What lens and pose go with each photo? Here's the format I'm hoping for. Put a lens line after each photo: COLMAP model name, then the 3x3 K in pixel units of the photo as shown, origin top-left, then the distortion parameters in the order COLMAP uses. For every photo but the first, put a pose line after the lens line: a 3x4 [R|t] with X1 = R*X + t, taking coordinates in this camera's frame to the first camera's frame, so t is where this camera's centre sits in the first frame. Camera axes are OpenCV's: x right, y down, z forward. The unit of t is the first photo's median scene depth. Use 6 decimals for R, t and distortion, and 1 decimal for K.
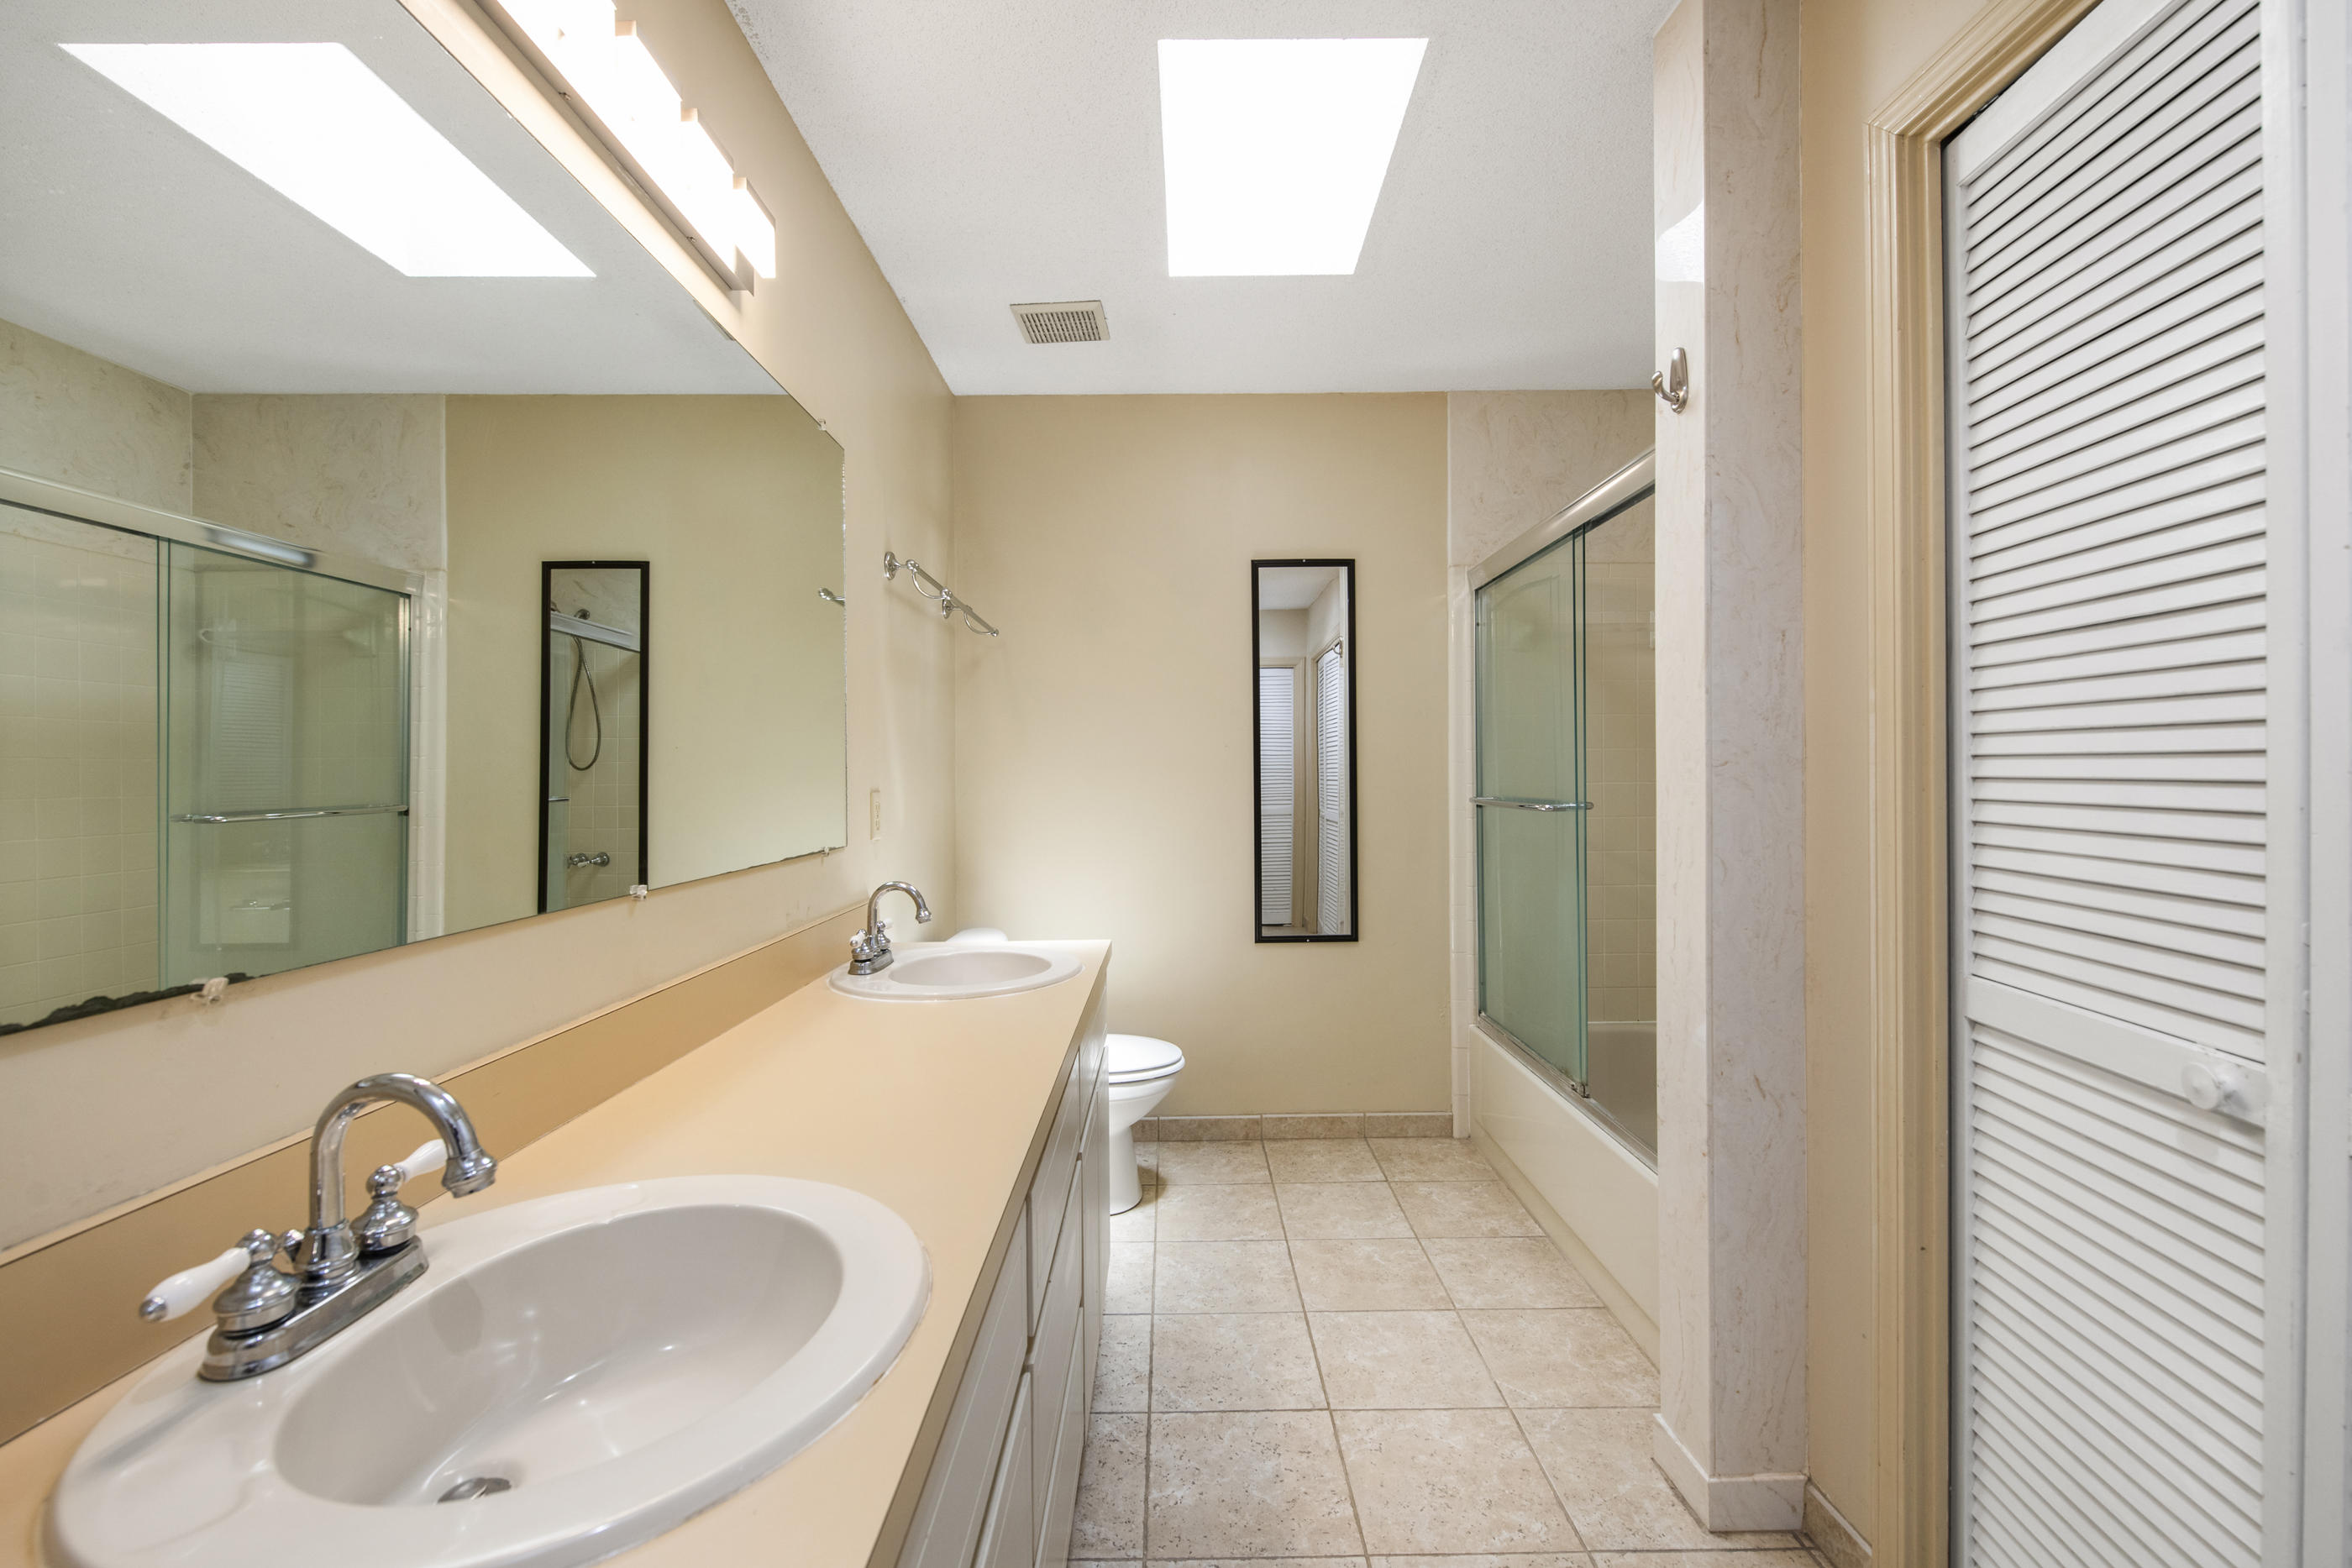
lens RADIAL K [[941.9, 0, 1176.0], [0, 941.9, 784.0], [0, 0, 1]] dist [-0.001088, -0.007329]
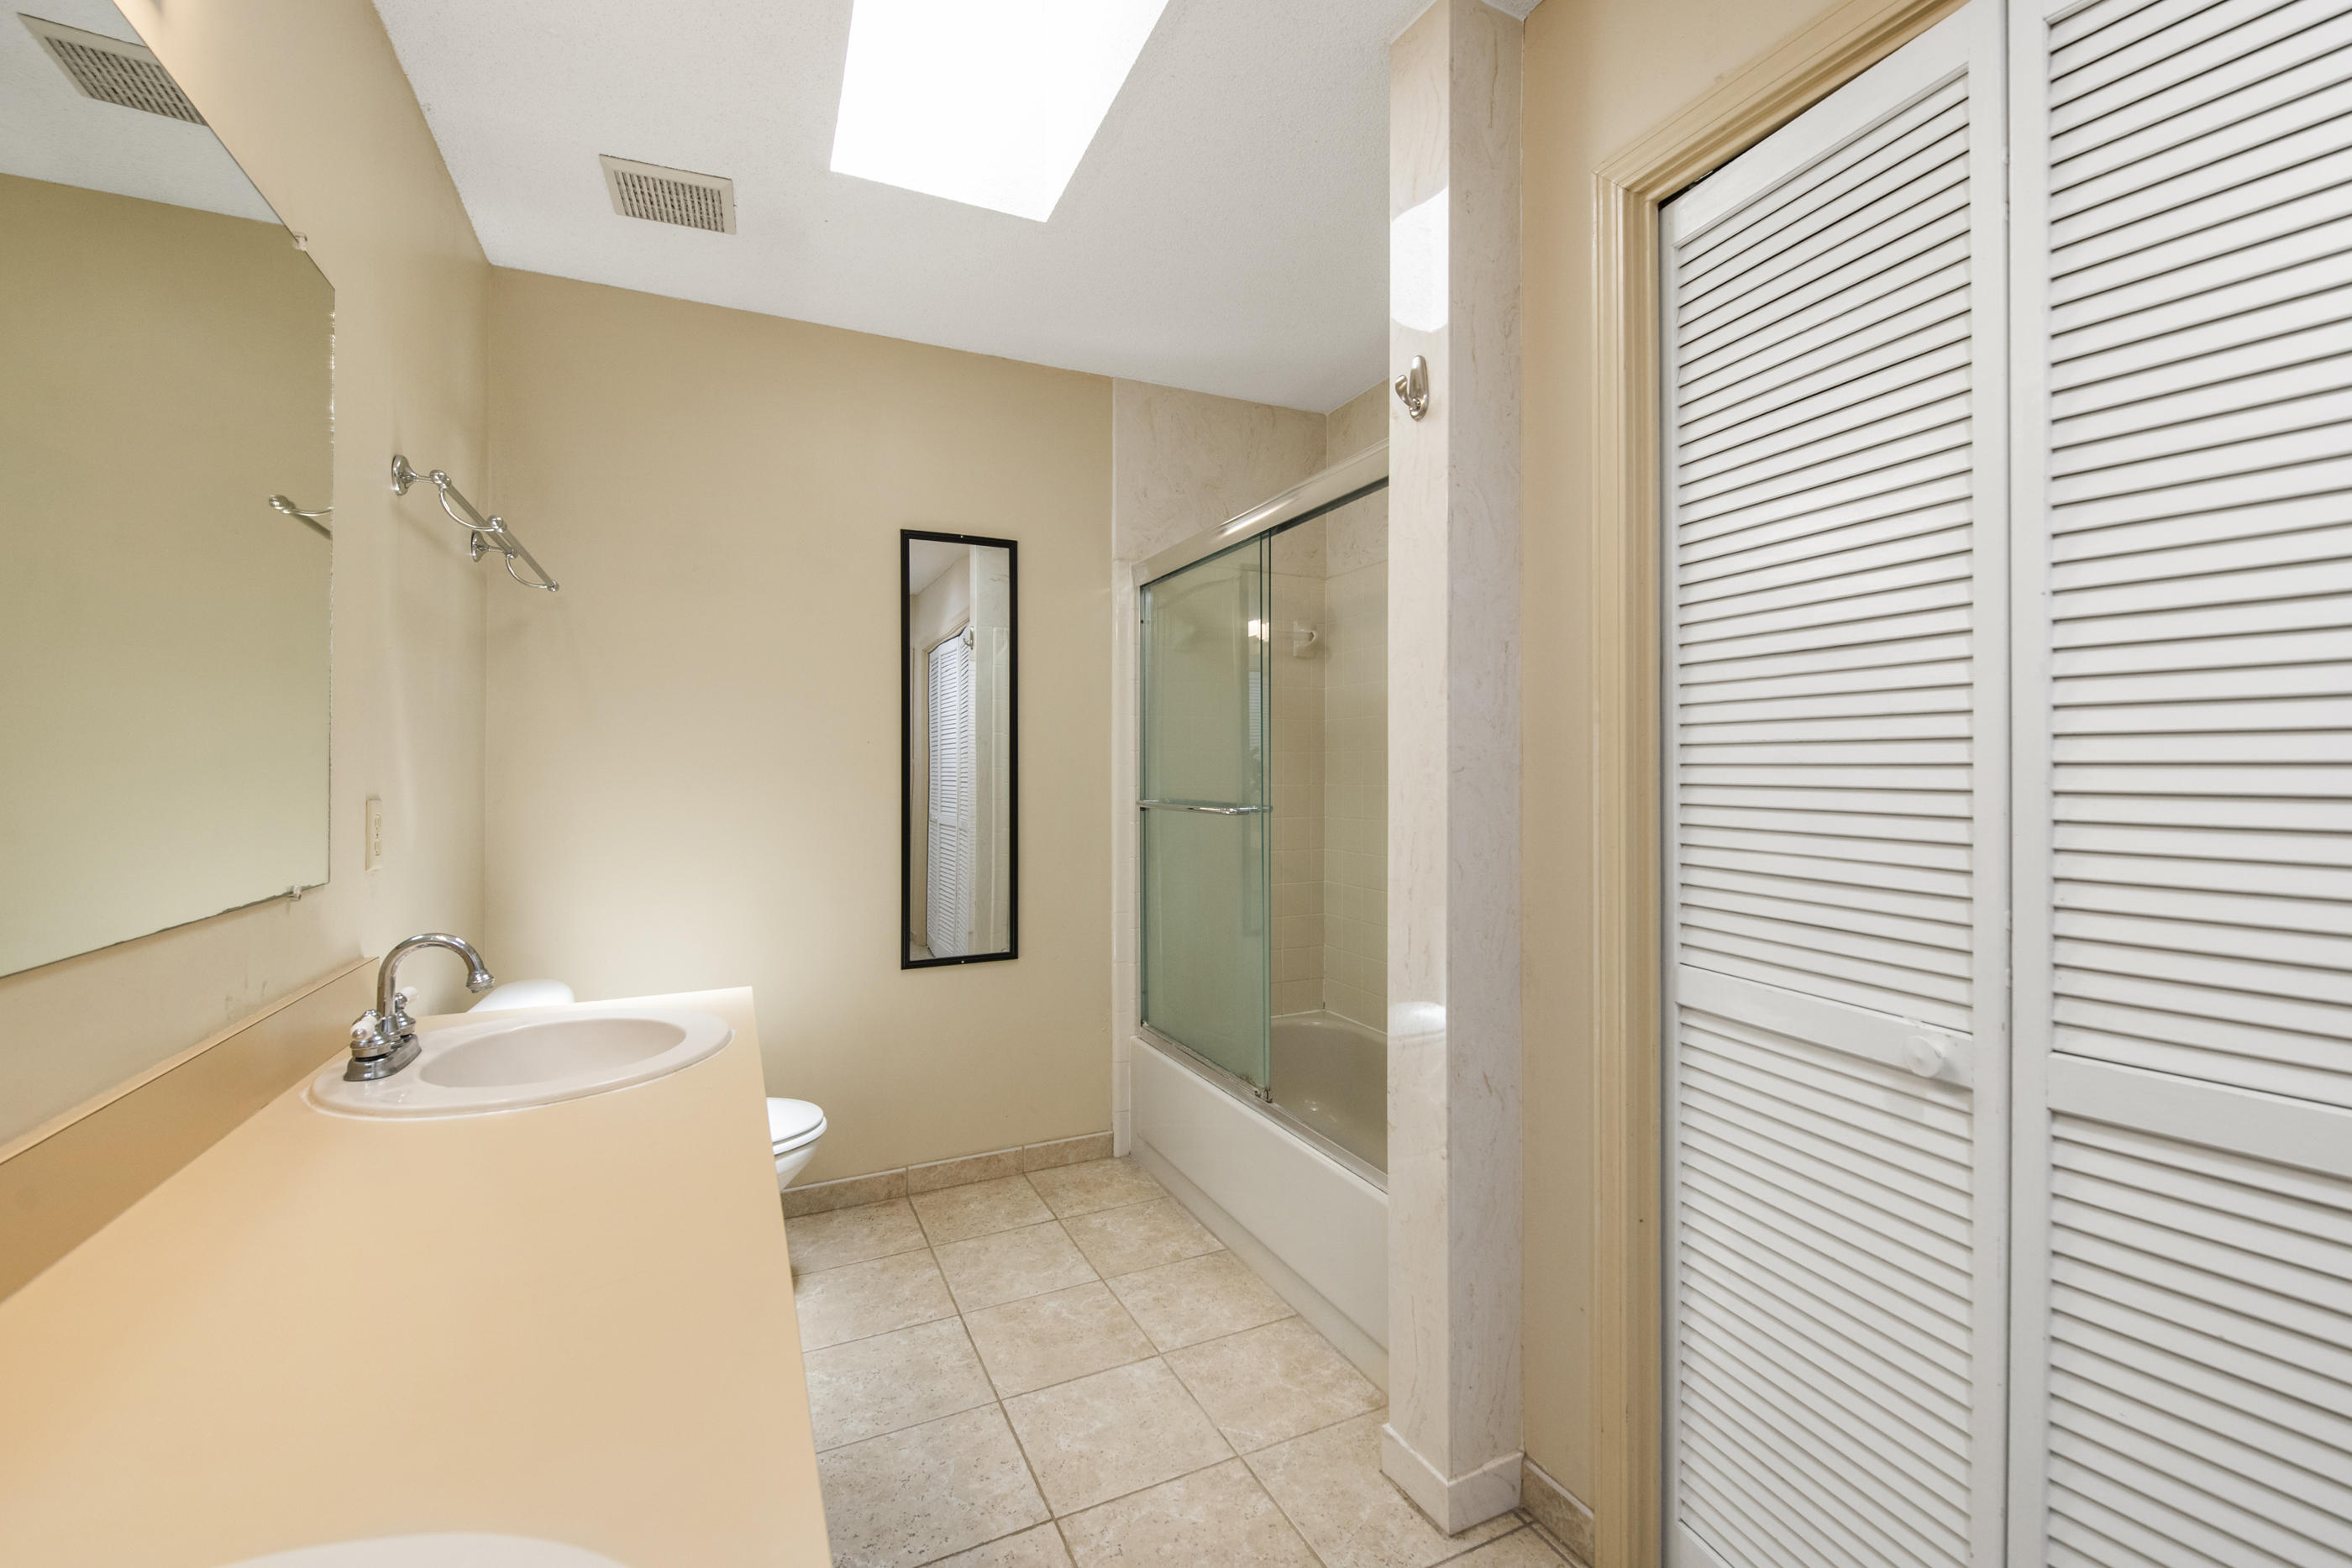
lens RADIAL K [[959.1, 0, 1177.5], [0, 959.1, 769.9], [0, 0, 1]] dist [0.001539, -0.007260]
pose [[0.904529, 0.006399, 0.426364, -0.108661], [-0.000431, 0.999901, -0.014092, -0.004852], [-0.426412, 0.012563, 0.904442, 0.151234]]
